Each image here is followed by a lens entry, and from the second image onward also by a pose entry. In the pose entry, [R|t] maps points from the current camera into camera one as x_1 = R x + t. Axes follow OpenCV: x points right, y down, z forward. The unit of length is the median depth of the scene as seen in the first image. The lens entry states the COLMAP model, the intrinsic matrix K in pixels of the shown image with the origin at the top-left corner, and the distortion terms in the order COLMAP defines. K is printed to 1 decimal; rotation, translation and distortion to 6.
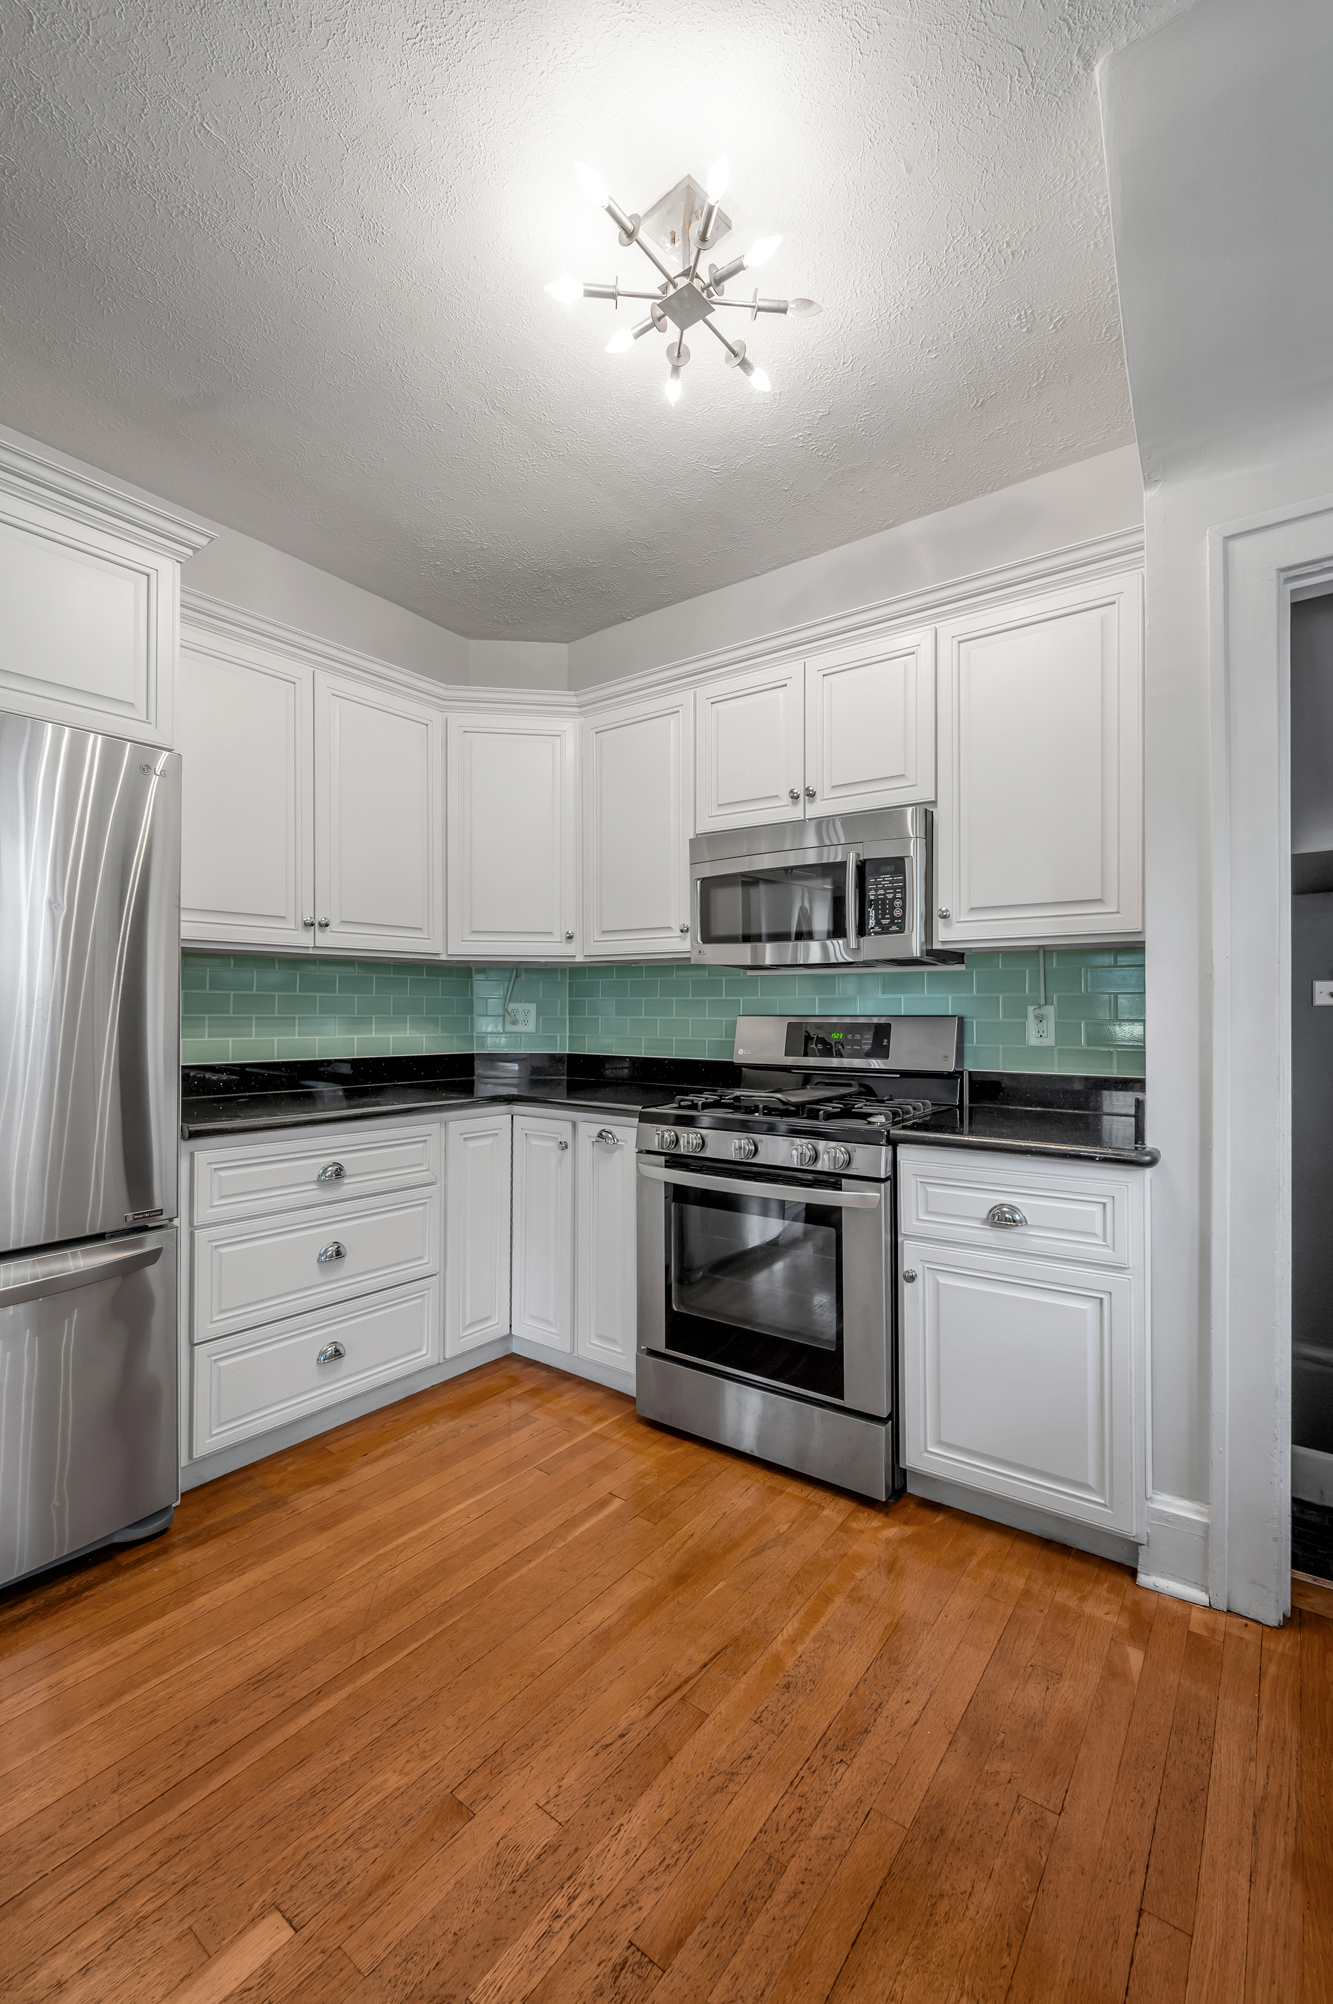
lens RADIAL K [[837.9, 0, 664.7], [0, 837.9, 1006.4], [0, 0, 1]] dist [-0.001430, -0.000039]
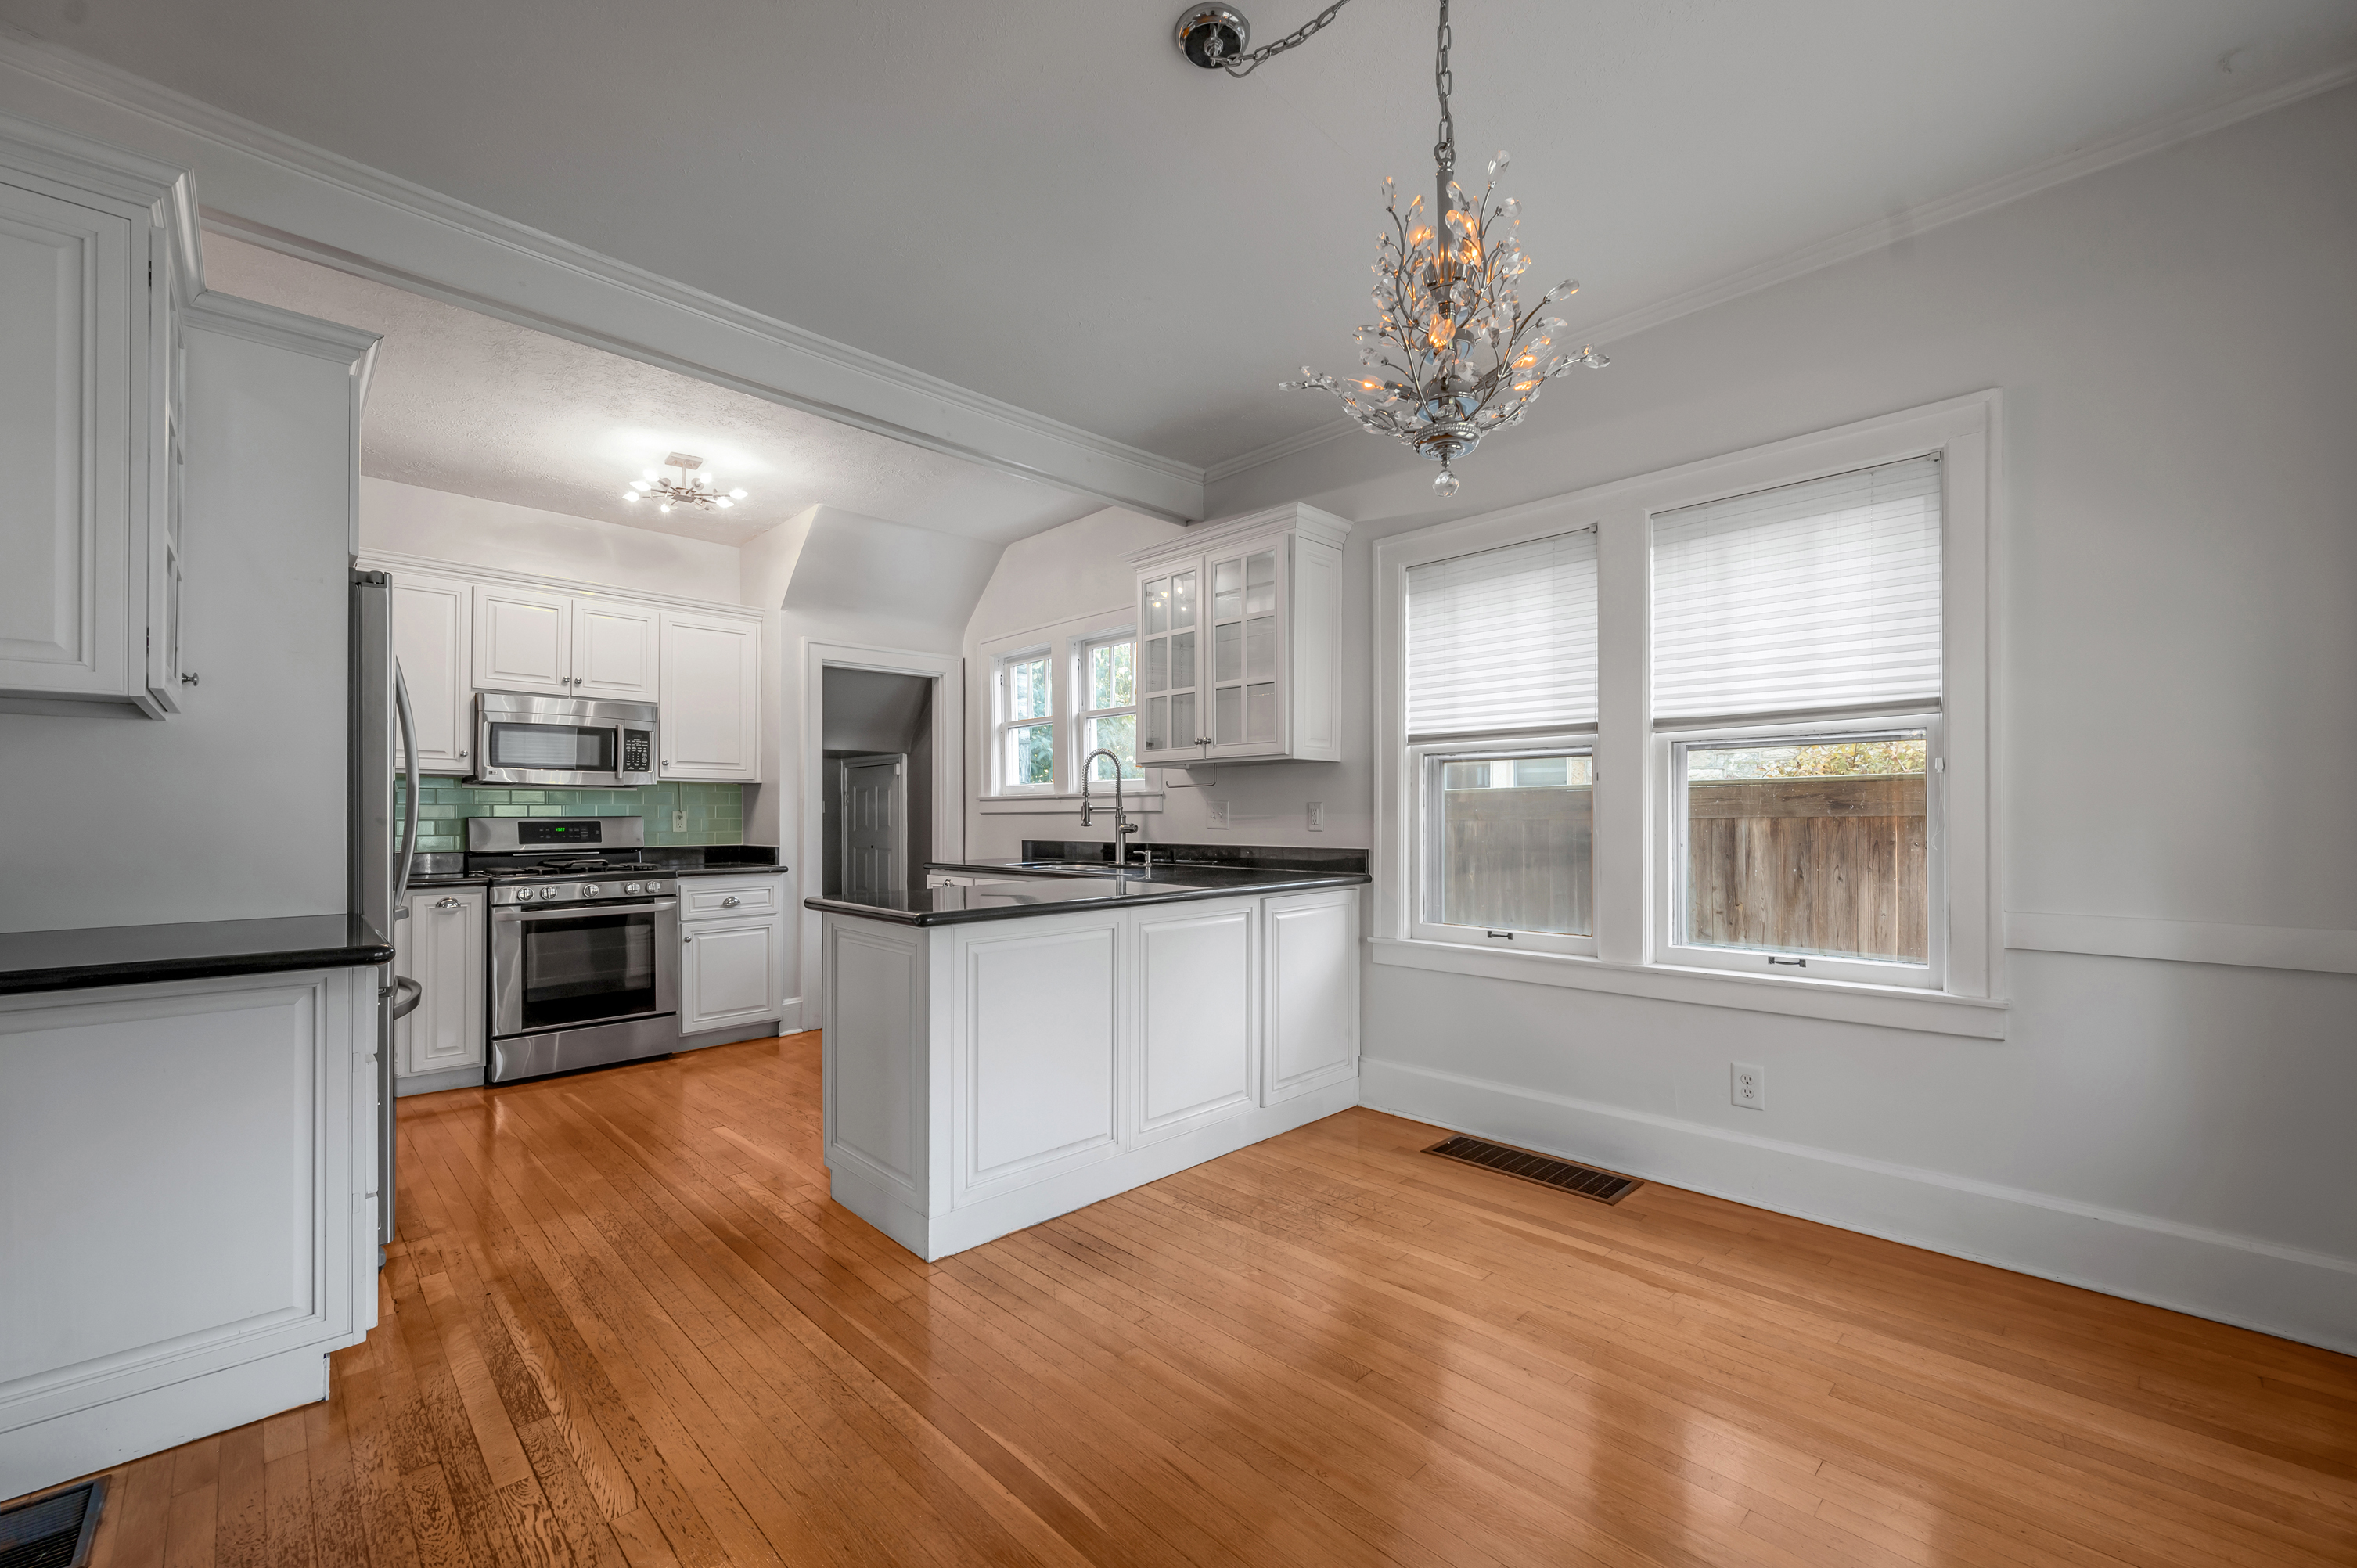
lens RADIAL K [[968.0, 0, 1186.3], [0, 968.0, 805.0], [0, 0, 1]] dist [0.002407, 0.000216]
pose [[0.150771, 0.012665, 0.988488, -2.134699], [0.003151, 0.999907, -0.013292, 0.025571], [-0.988564, 0.005119, 0.150717, -0.663001]]
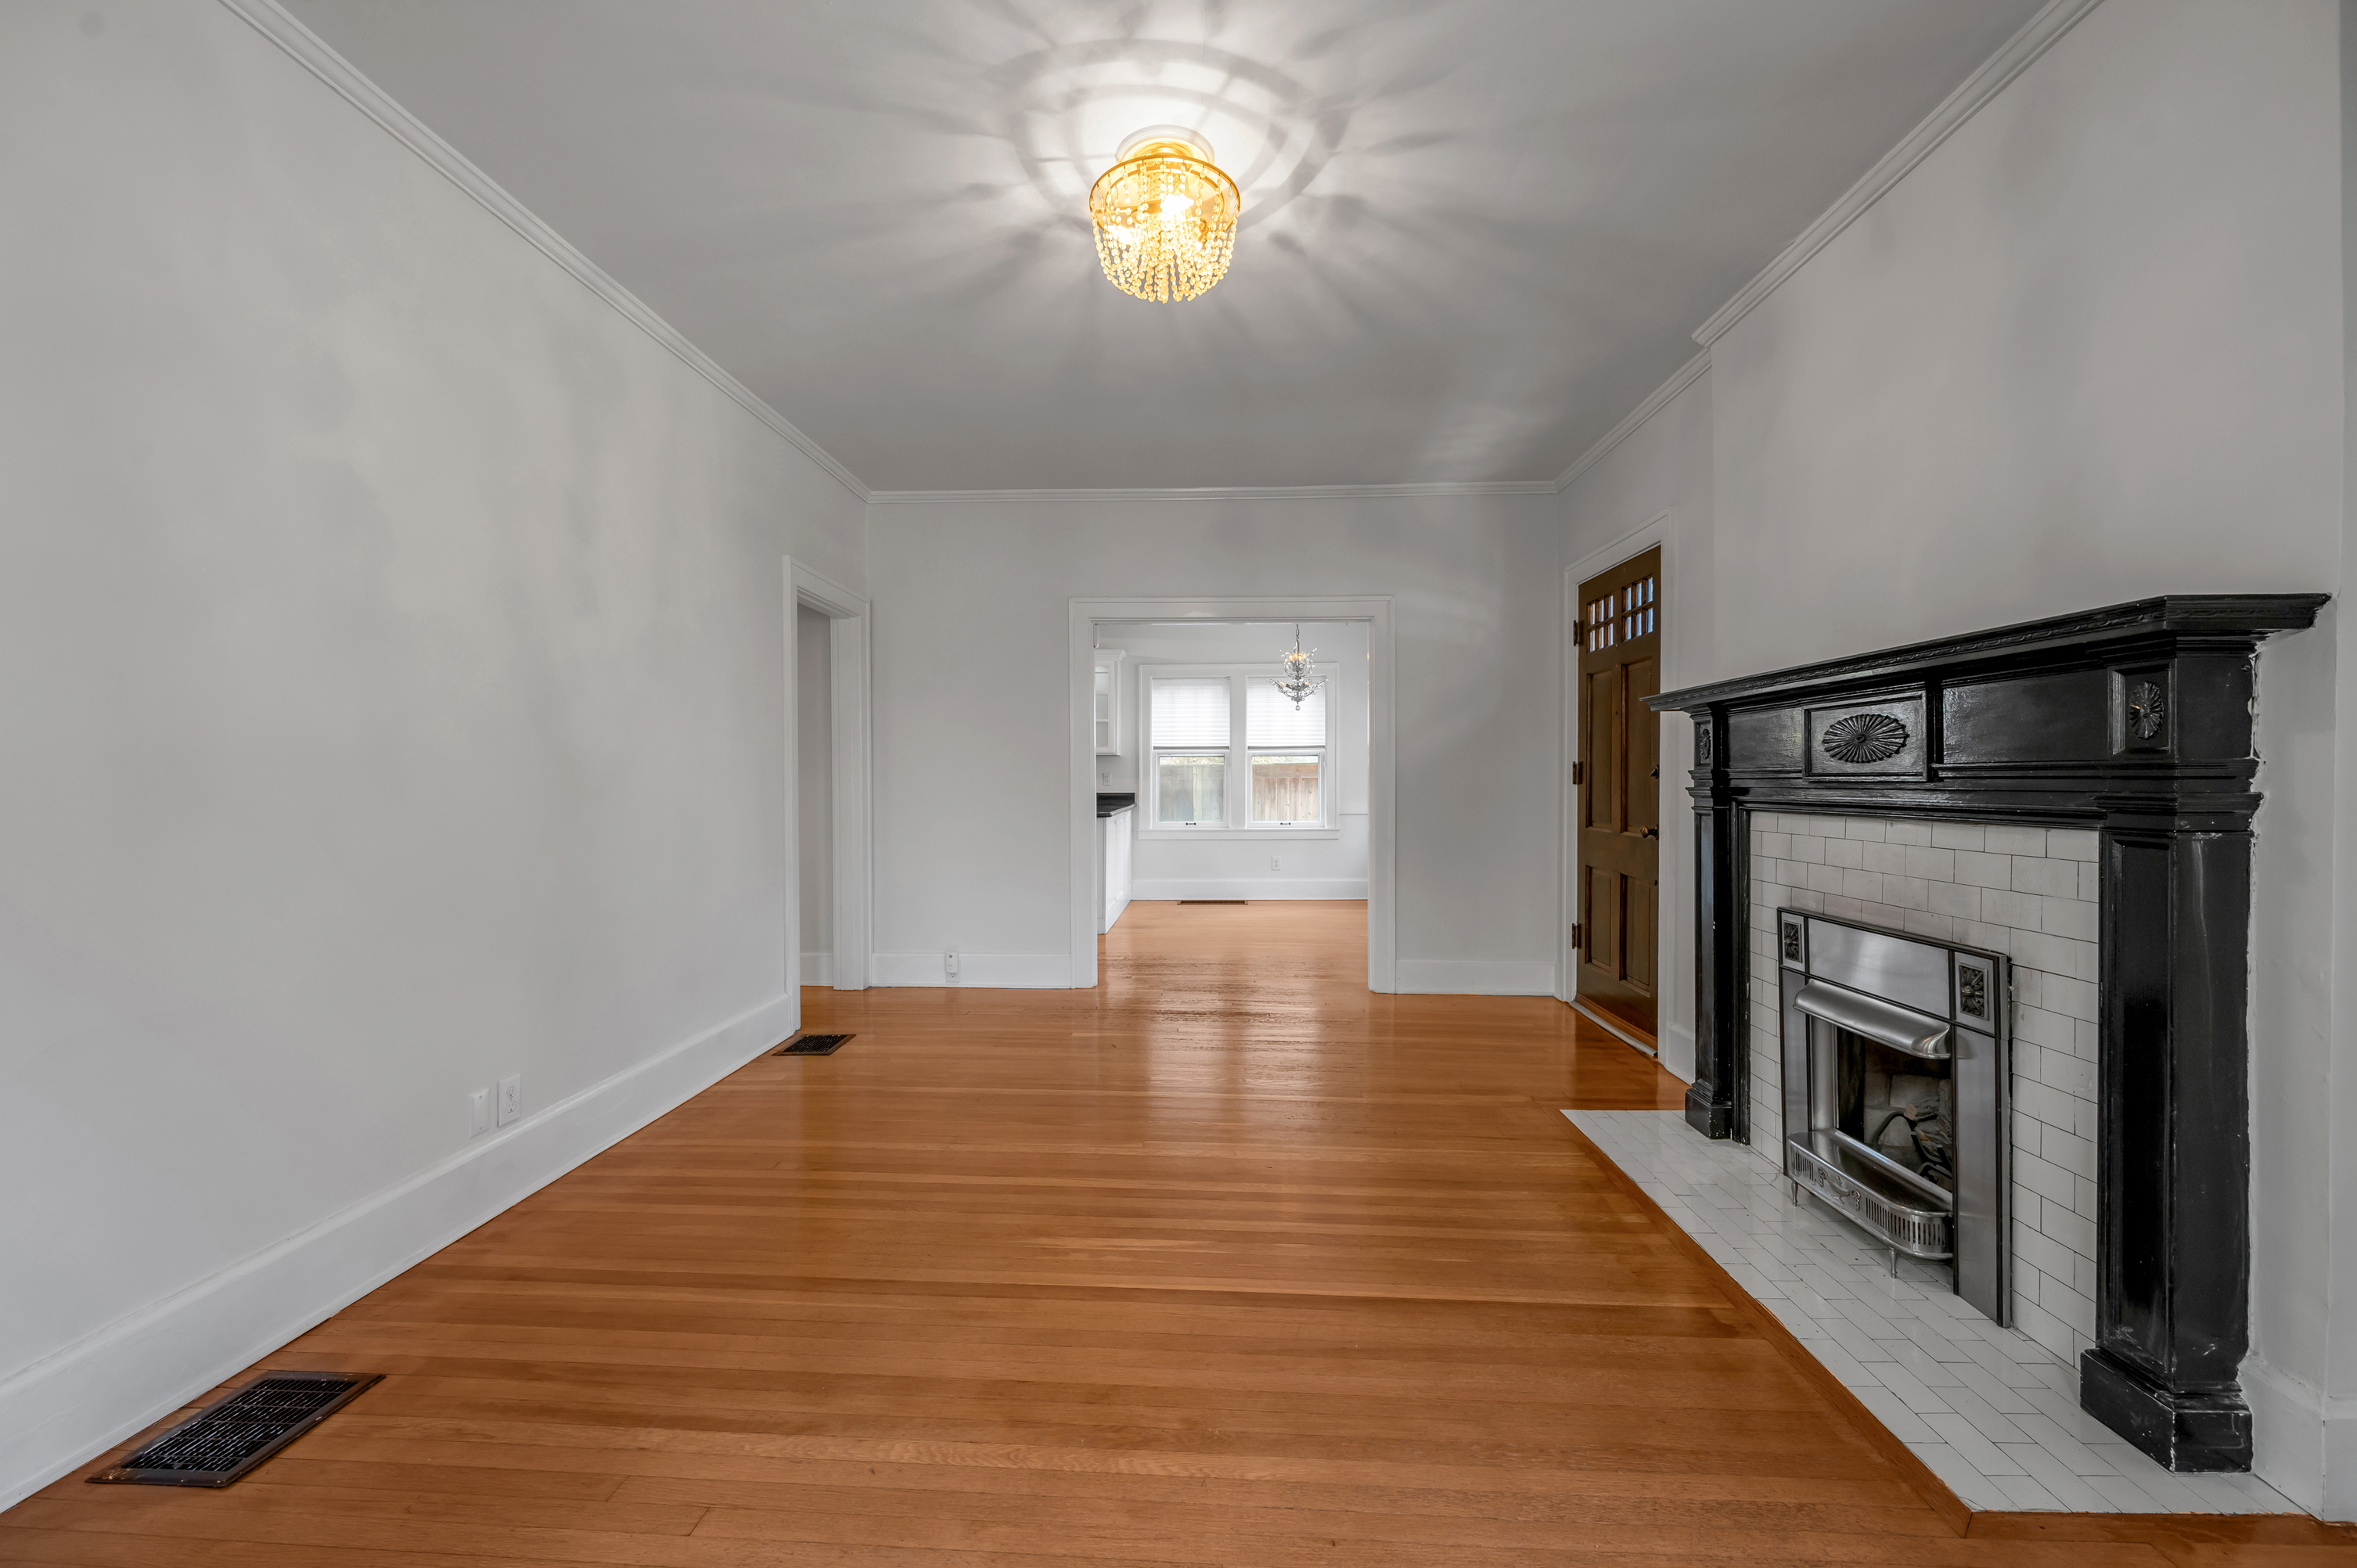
lens RADIAL K [[942.5, 0, 1180.7], [0, 942.5, 780.6], [0, 0, 1]] dist [-0.000494, -0.000072]
pose [[-0.564495, 0.001630, 0.825435, -4.227224], [0.003217, 0.999995, 0.000225, 0.031229], [-0.825430, 0.002783, -0.564497, 1.889148]]
